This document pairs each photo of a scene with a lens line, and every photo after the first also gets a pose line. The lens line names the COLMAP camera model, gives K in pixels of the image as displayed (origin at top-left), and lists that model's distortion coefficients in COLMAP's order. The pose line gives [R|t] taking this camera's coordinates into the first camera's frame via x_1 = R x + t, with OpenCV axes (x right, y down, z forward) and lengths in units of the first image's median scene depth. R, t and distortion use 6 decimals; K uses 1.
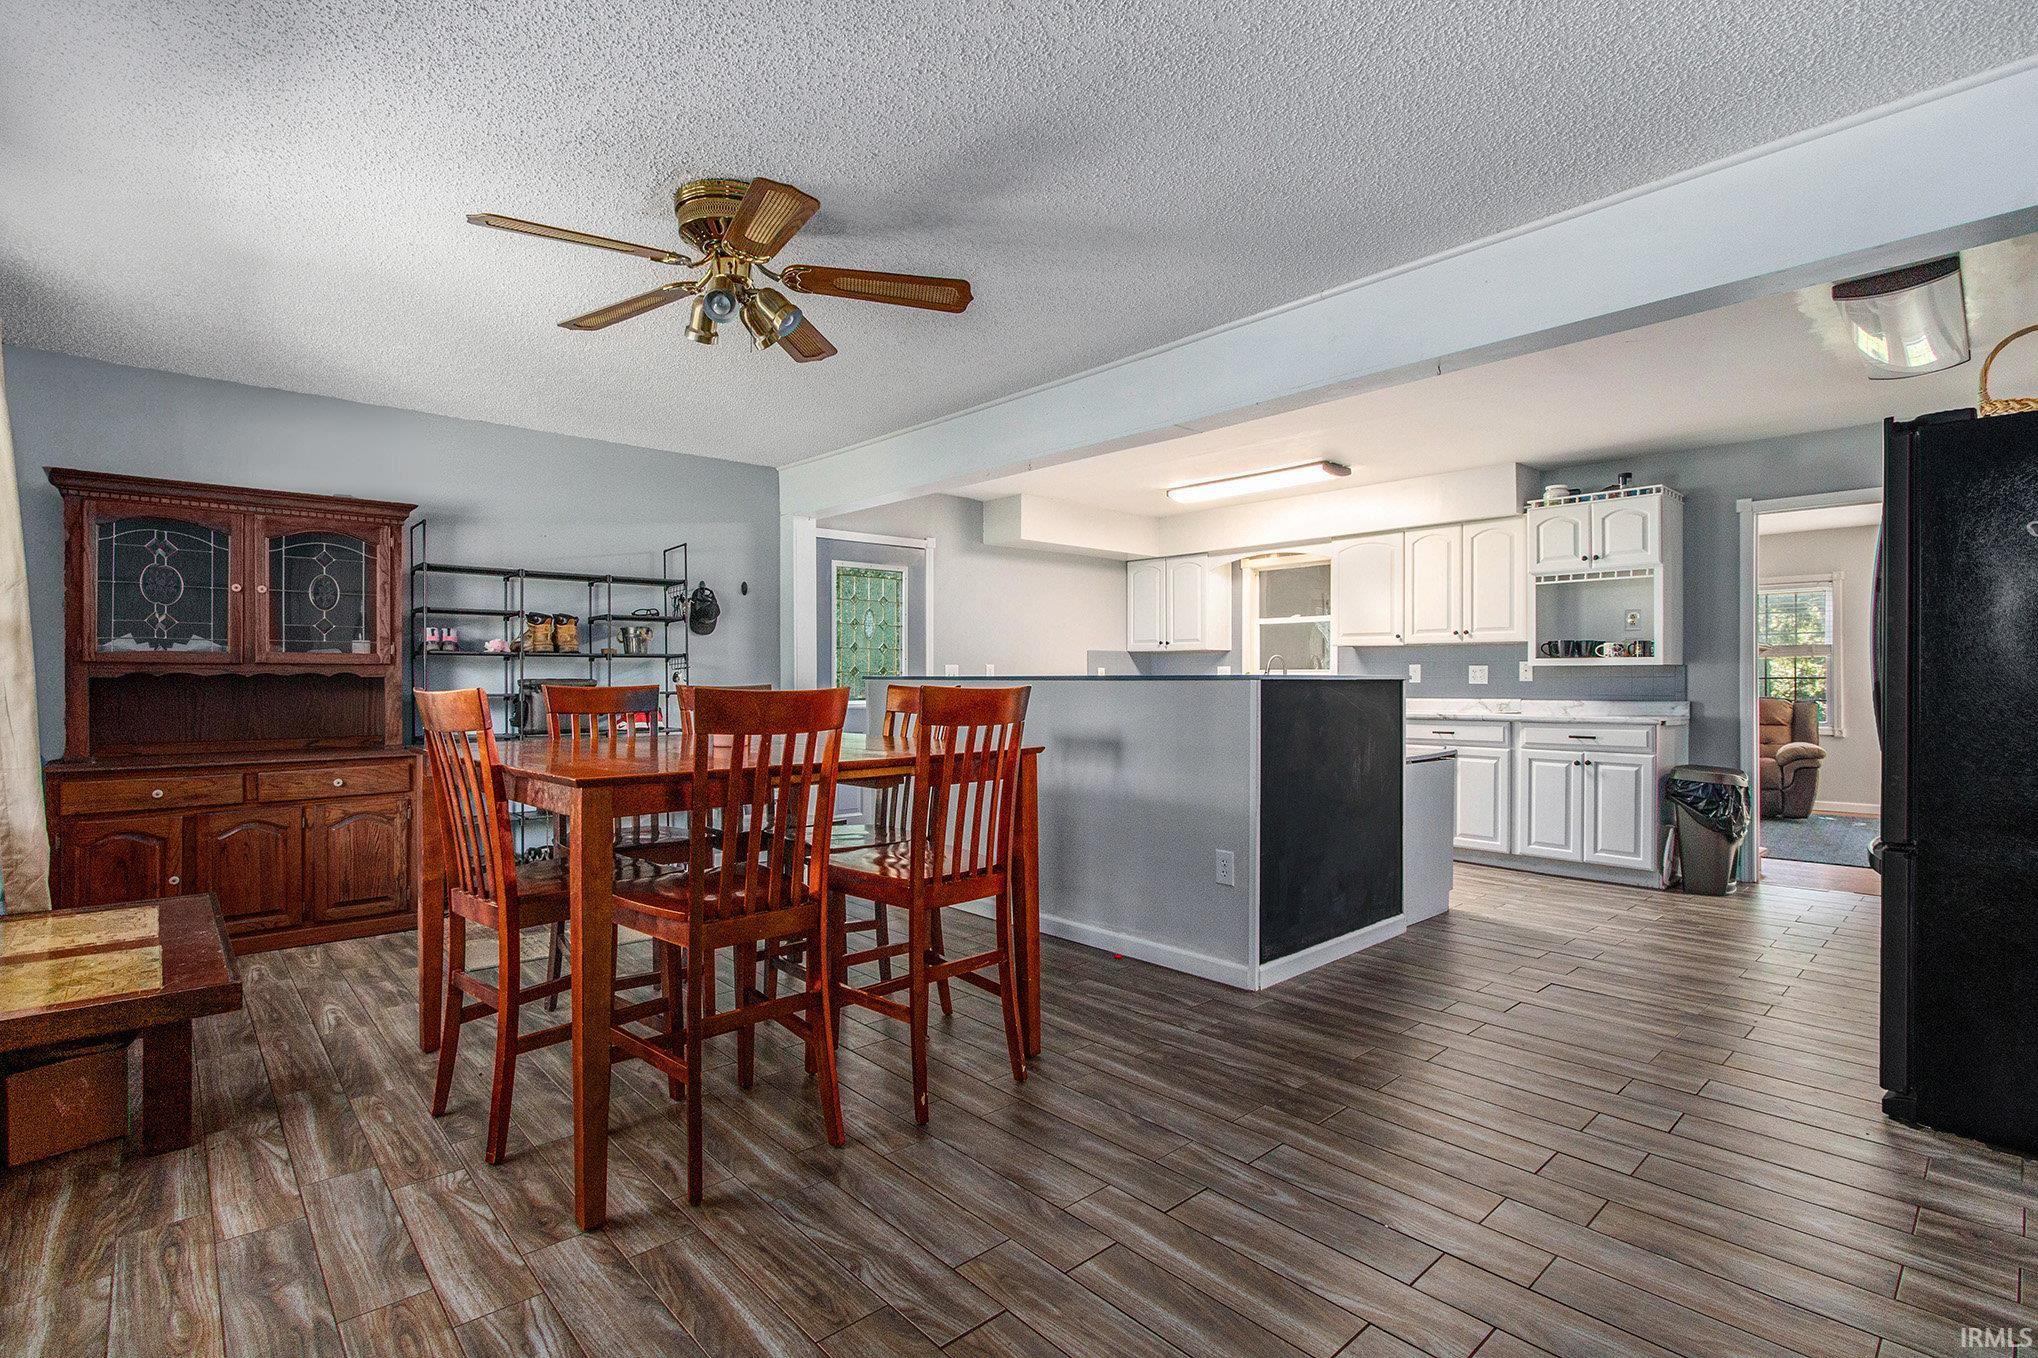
lens RADIAL K [[947.9, 0, 1017.4], [0, 947.9, 685.9], [0, 0, 1]] dist [-0.021139, -0.000729]
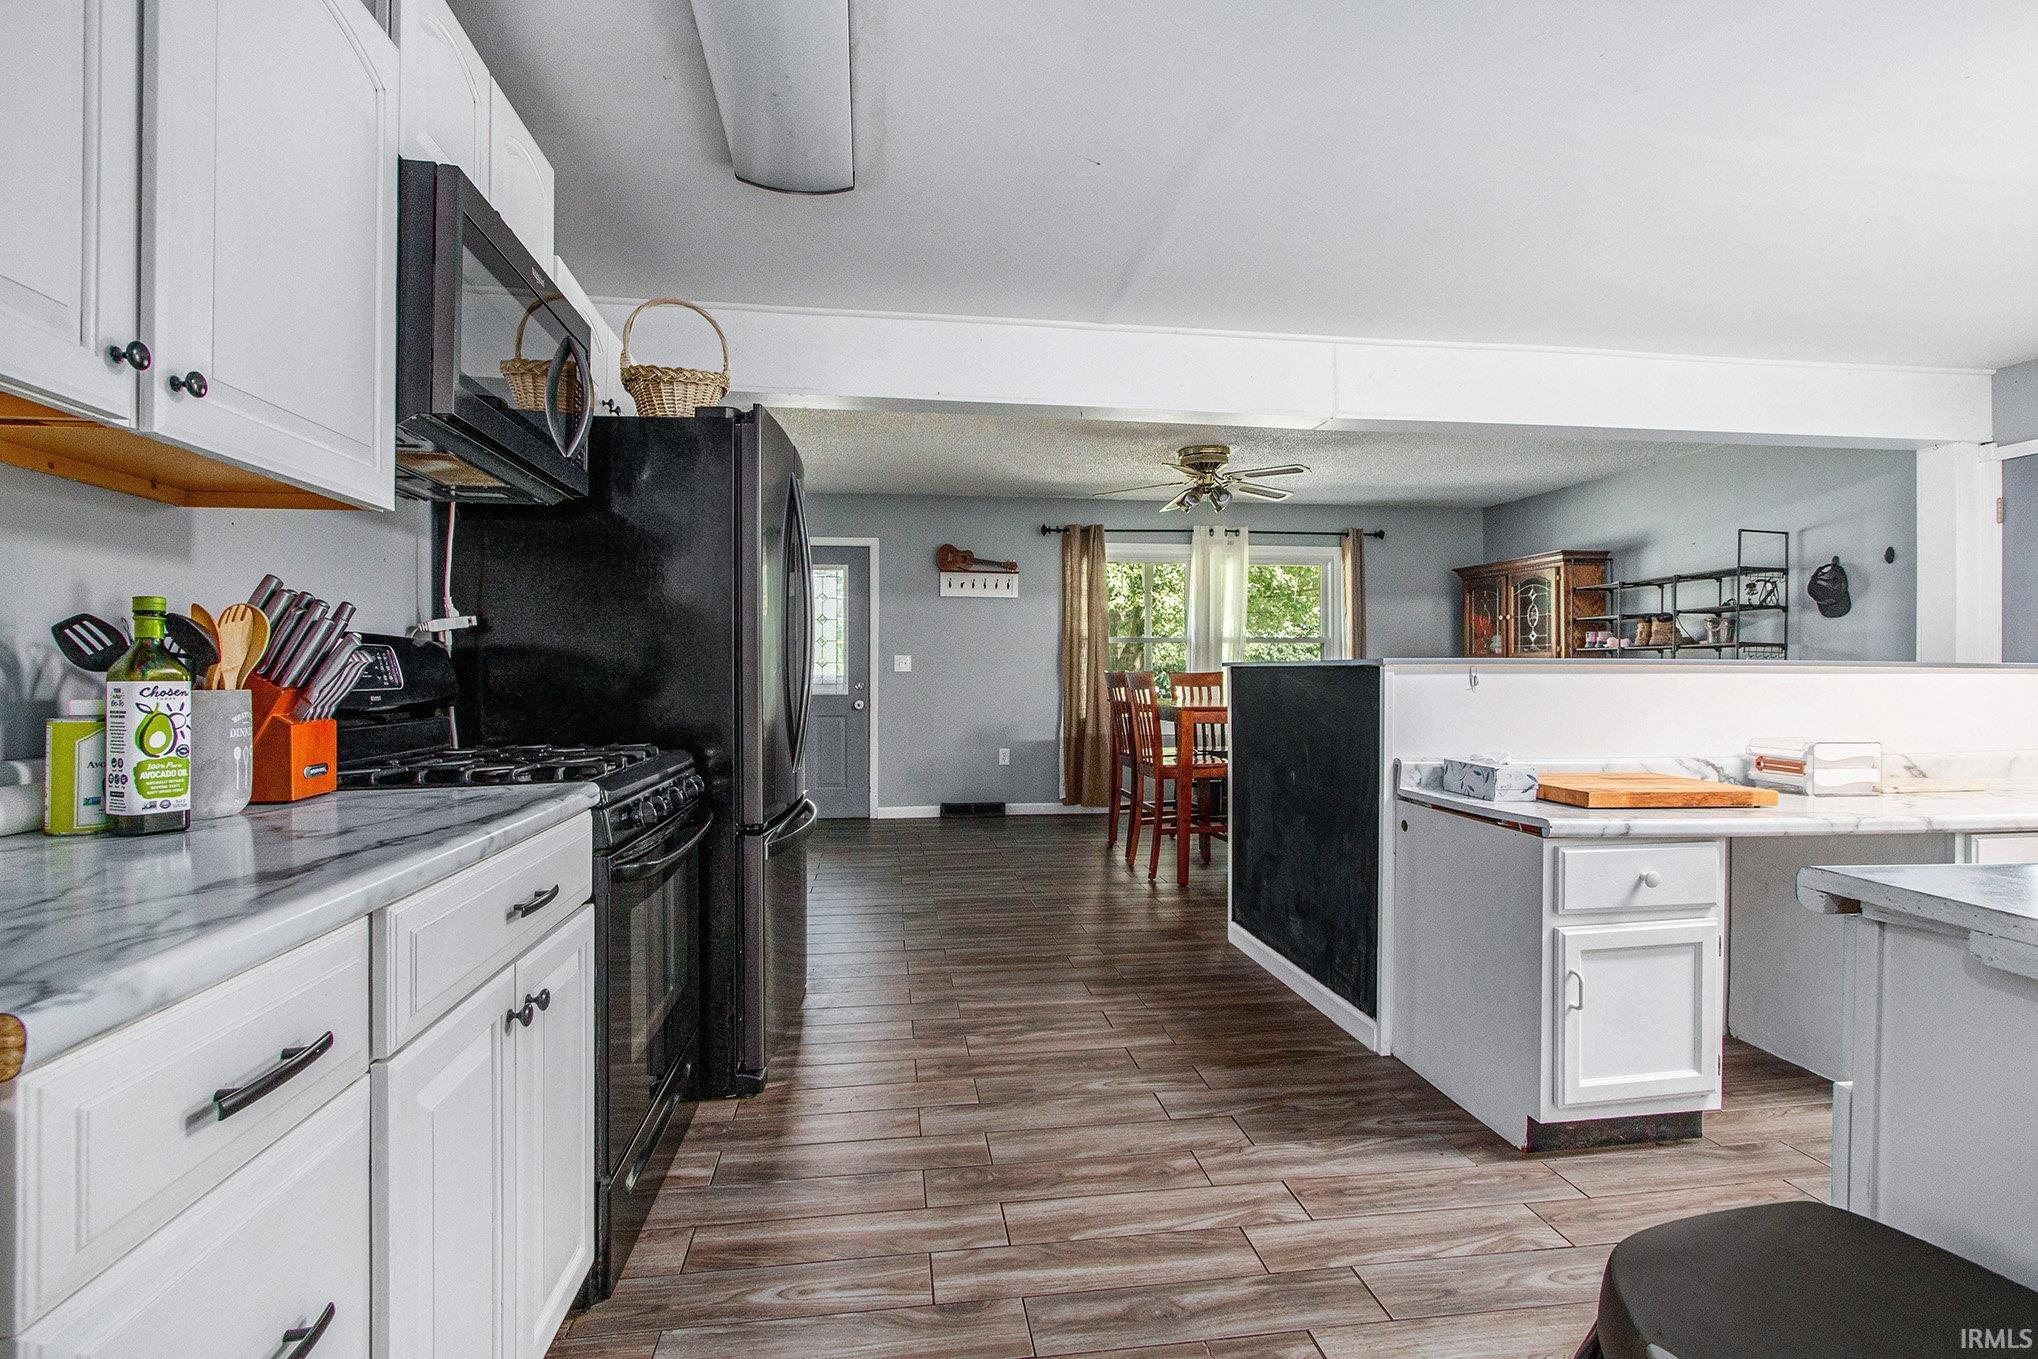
lens RADIAL K [[947.9, 0, 1014.8], [0, 947.9, 672.6], [0, 0, 1]] dist [-0.021139, -0.000729]
pose [[-0.568517, 0.002108, -0.822669, 0.846363], [-0.005130, 0.999968, 0.006107, -0.003928], [0.822656, 0.007692, -0.568488, 0.905295]]
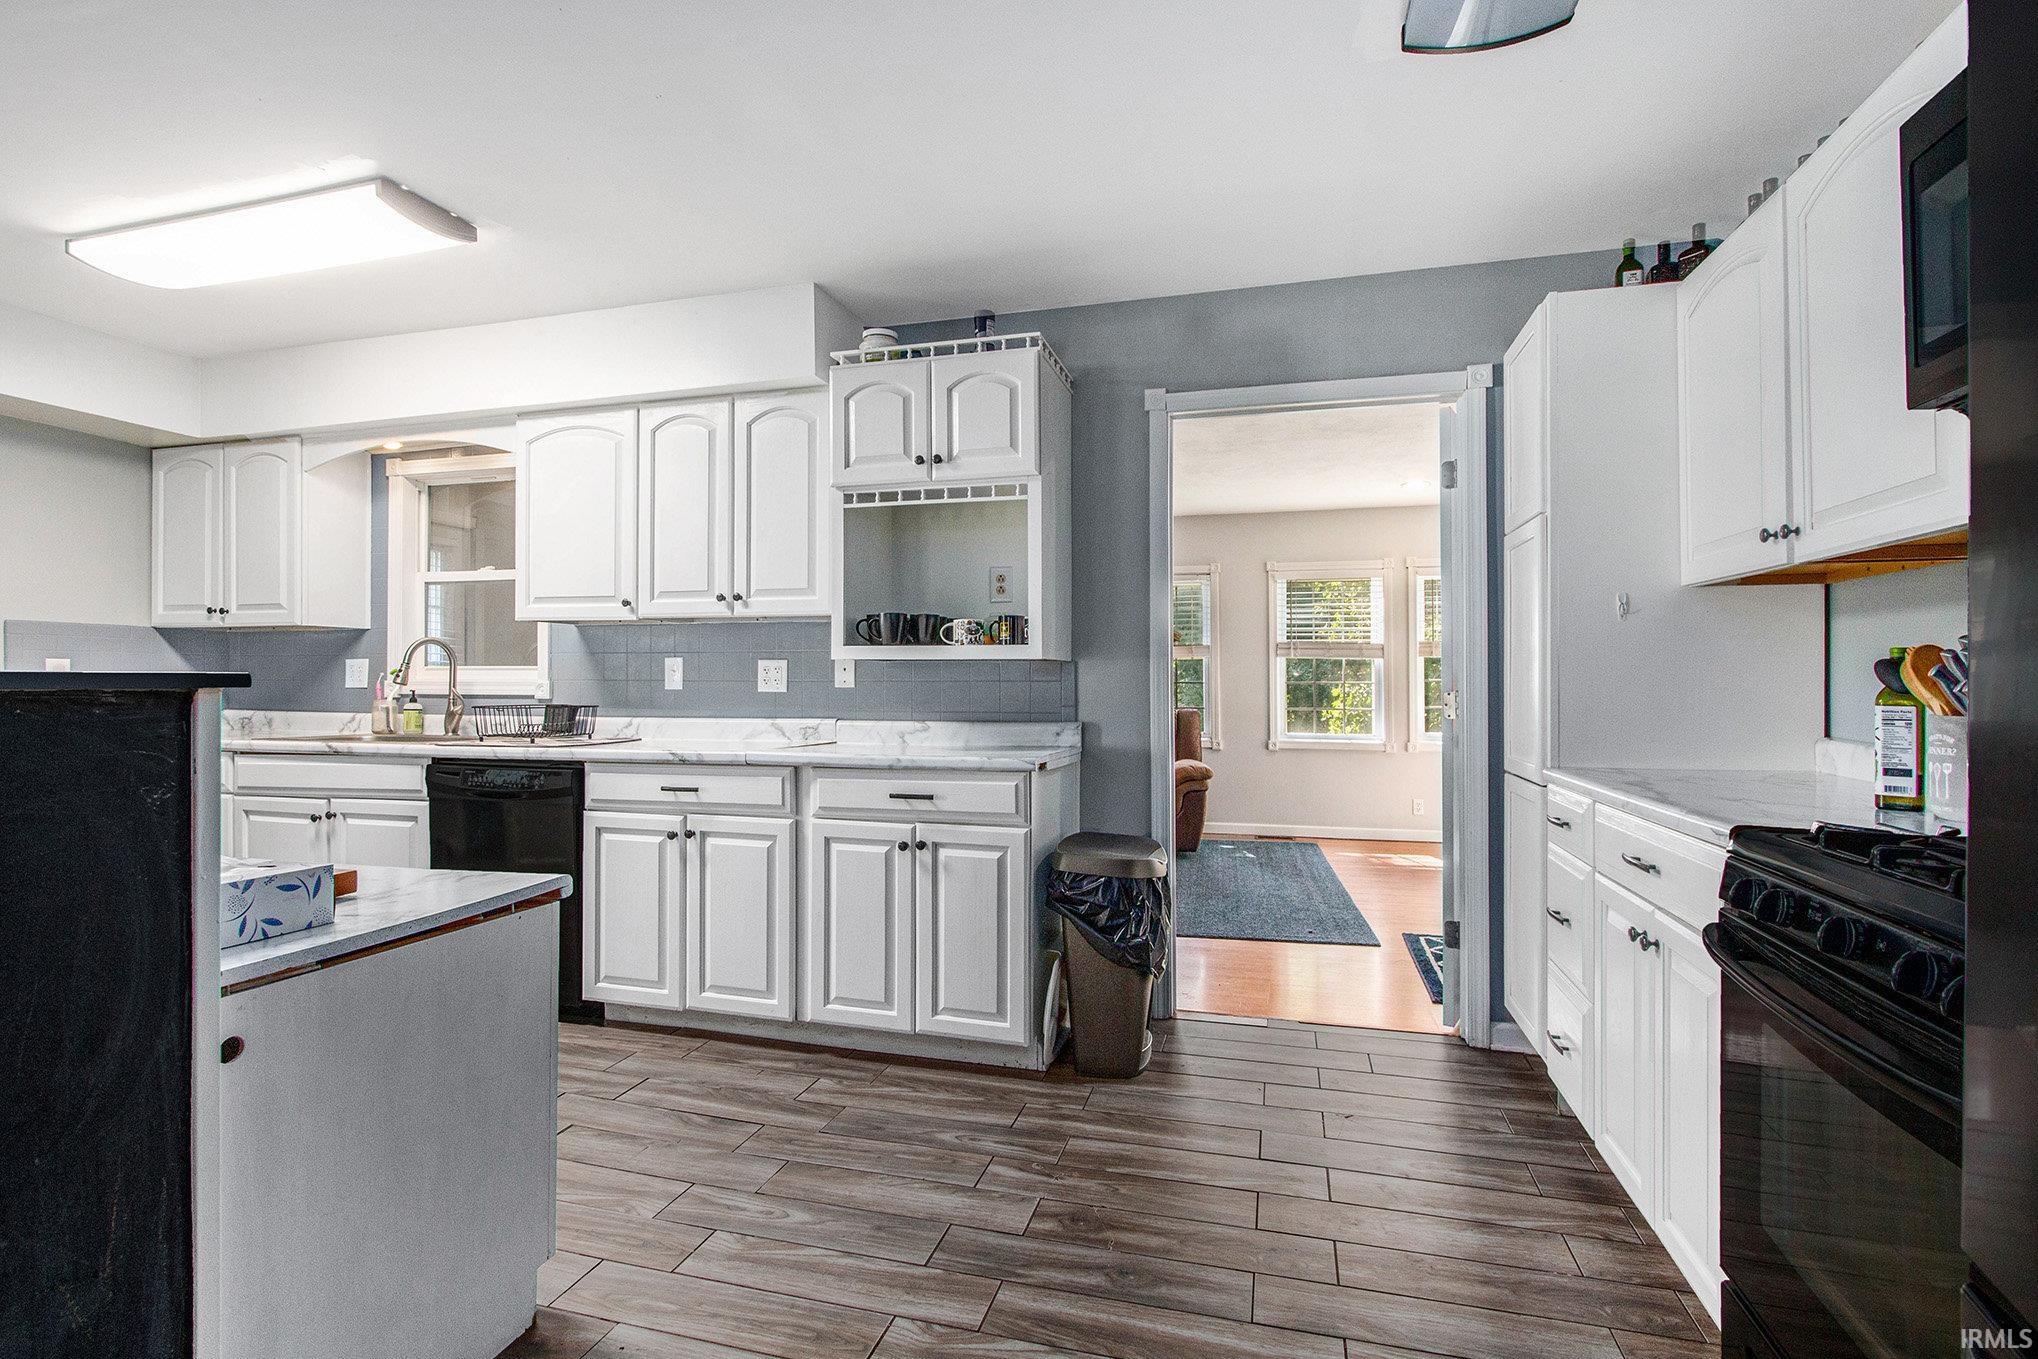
lens RADIAL K [[947.9, 0, 1026.1], [0, 947.9, 677.4], [0, 0, 1]] dist [-0.021139, -0.000729]
pose [[0.840438, 0.003870, 0.541895, 0.361776], [0.002168, 0.999942, -0.010503, -0.005396], [-0.541904, 0.010002, 0.840381, 0.512998]]
